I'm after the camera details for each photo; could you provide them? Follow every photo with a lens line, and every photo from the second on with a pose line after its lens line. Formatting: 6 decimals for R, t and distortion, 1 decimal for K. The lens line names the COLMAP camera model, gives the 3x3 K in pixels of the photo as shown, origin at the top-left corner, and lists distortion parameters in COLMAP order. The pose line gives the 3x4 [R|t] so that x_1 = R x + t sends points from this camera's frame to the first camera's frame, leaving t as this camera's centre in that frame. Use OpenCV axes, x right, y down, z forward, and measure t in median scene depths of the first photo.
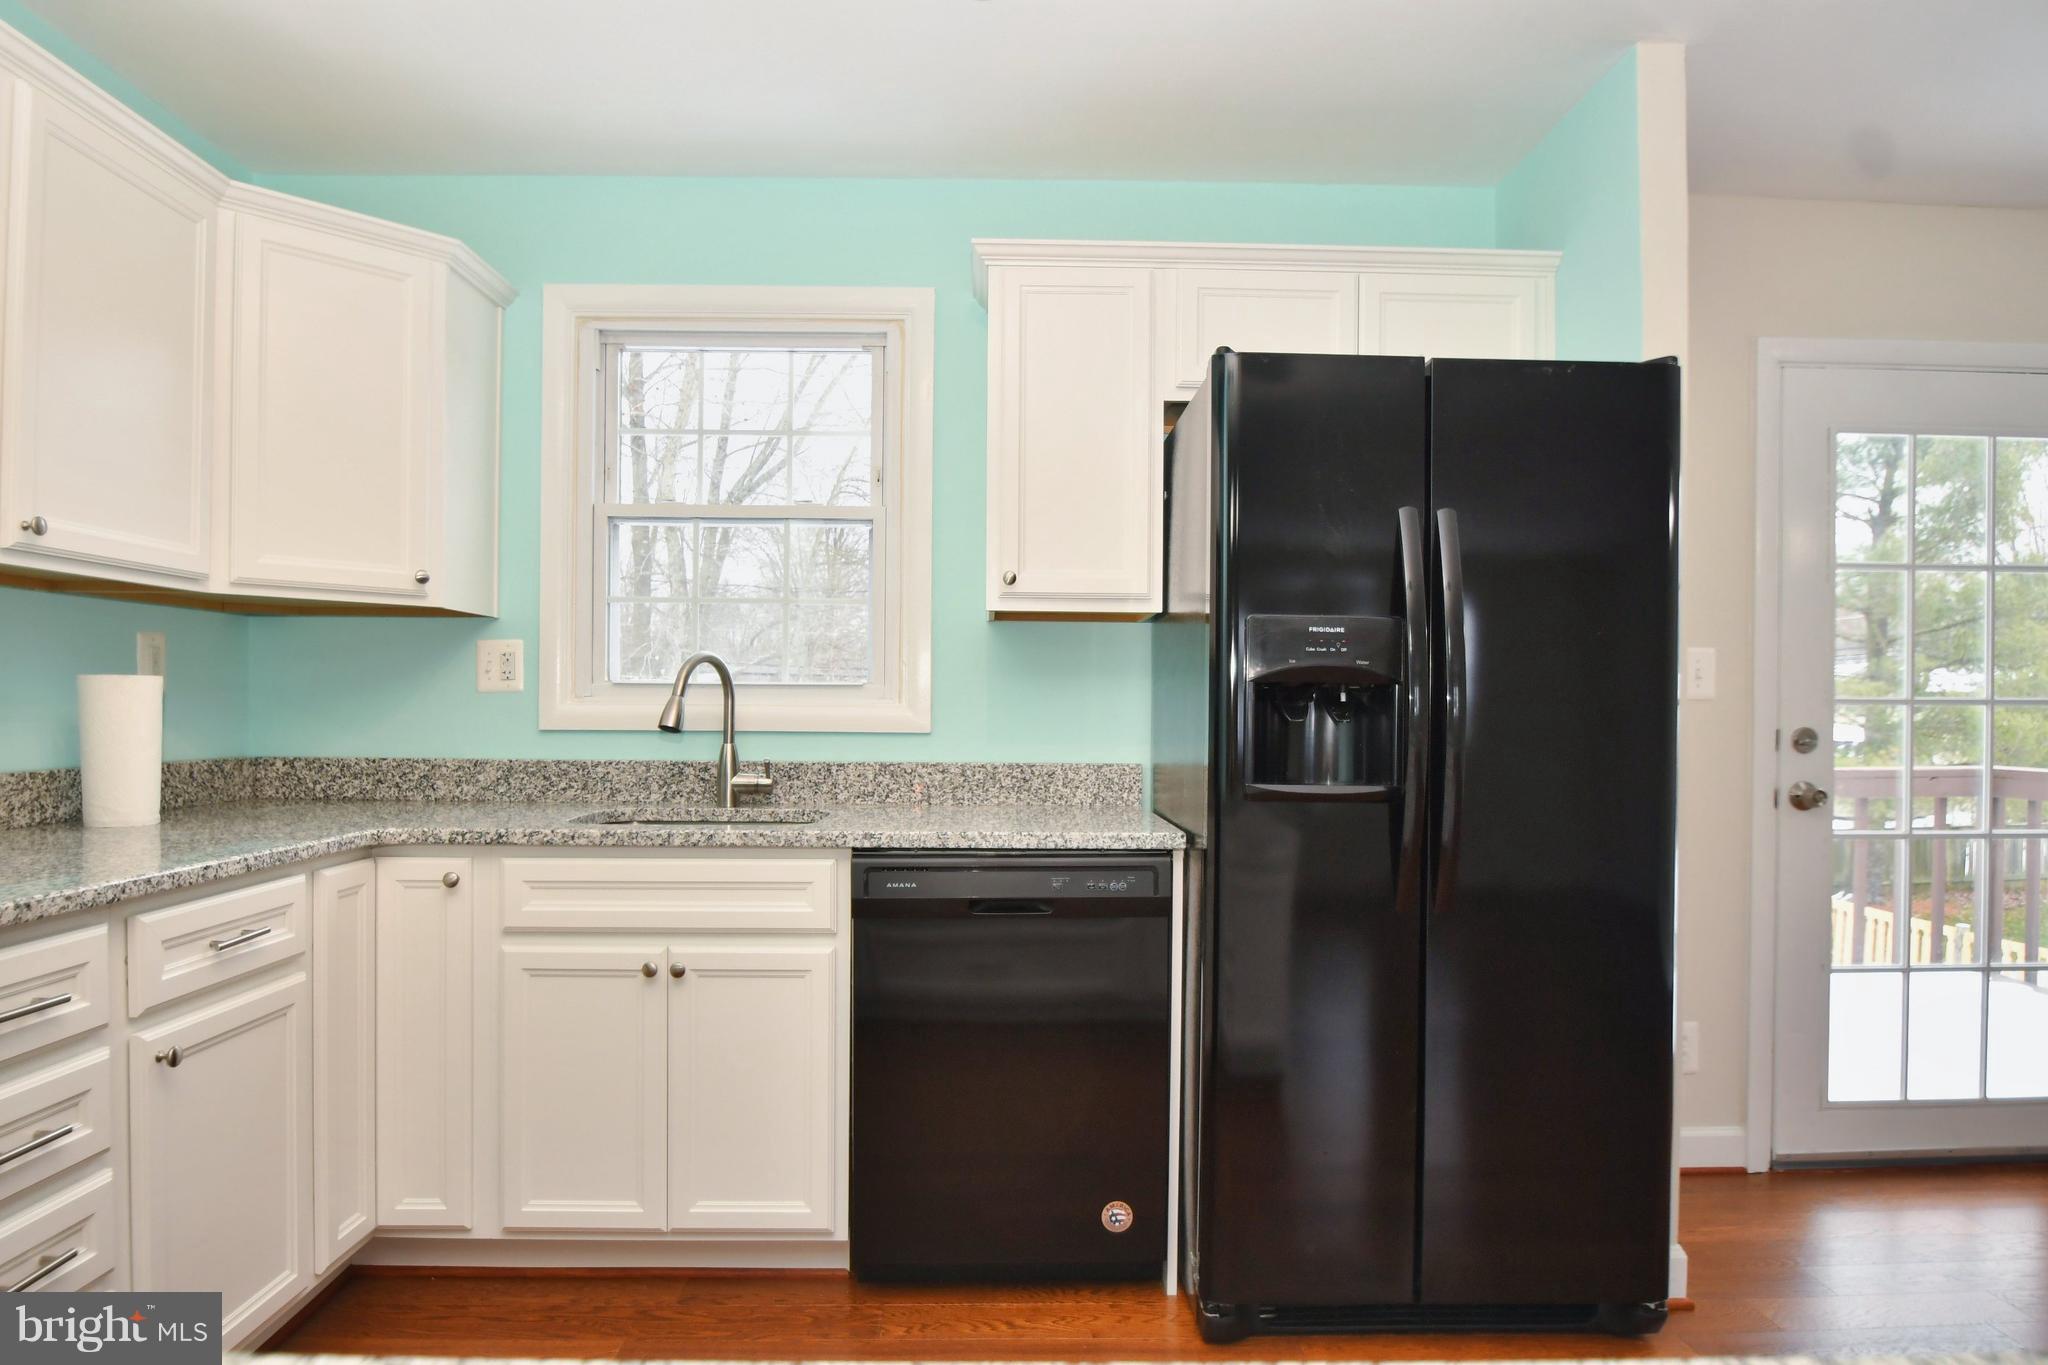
lens RADIAL K [[1211.0, 0, 1024.0], [0, 1211.0, 682.5], [0, 0, 1]] dist [-0.037527, 0.000353]
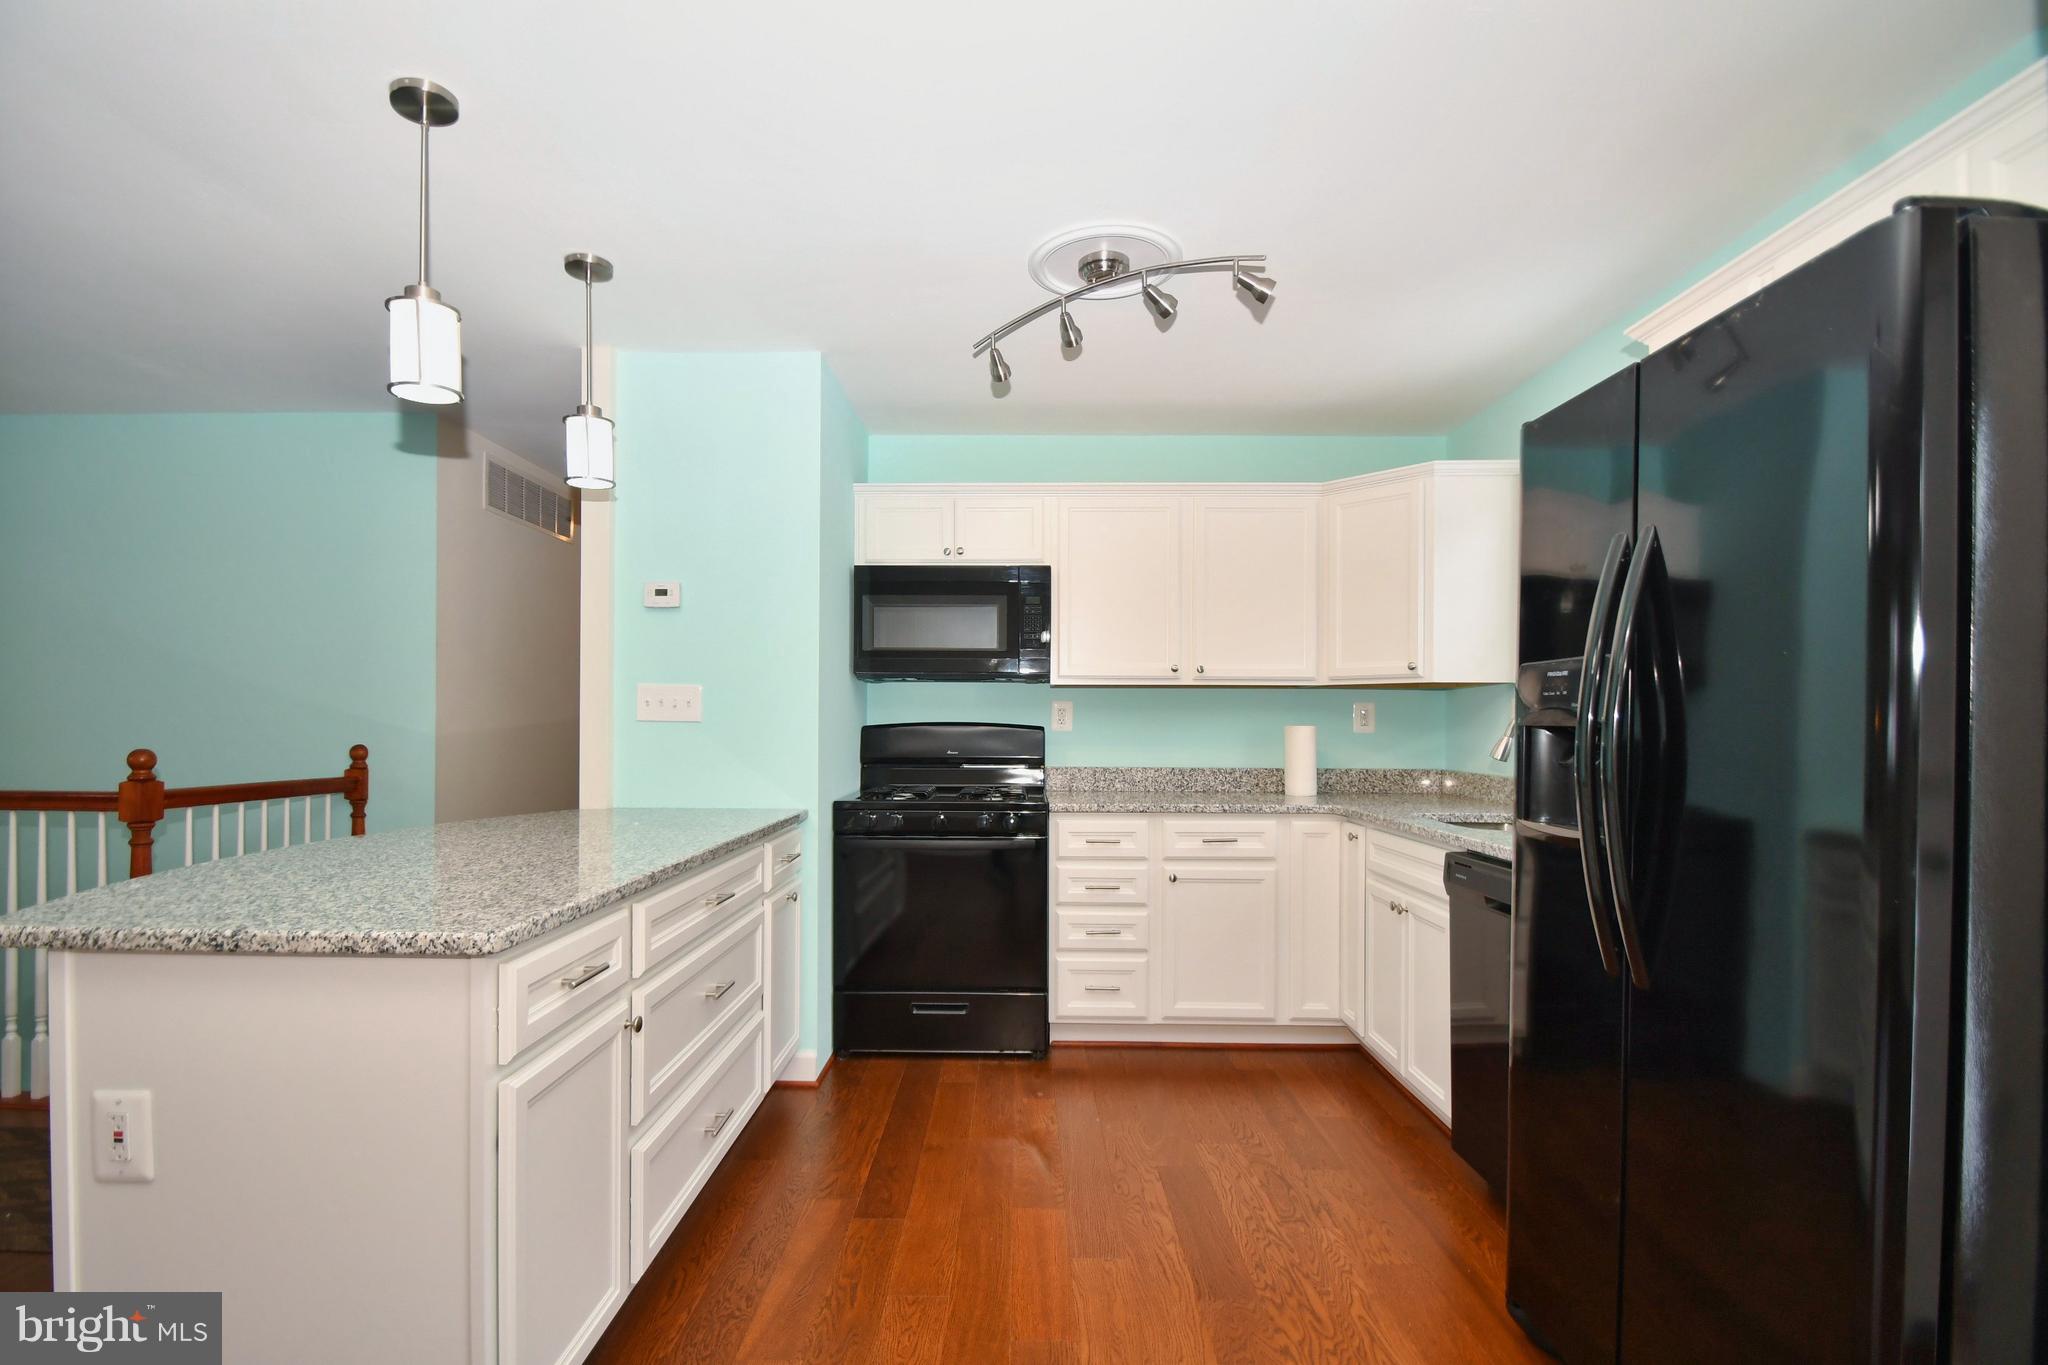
lens RADIAL K [[982.8, 0, 1001.1], [0, 982.8, 712.8], [0, 0, 1]] dist [0.000712, -0.012820]
pose [[-0.027585, -0.021666, -0.999385, 0.830491], [0.013641, 0.999664, -0.022049, 0.001409], [0.999526, -0.014240, -0.027281, 0.407457]]
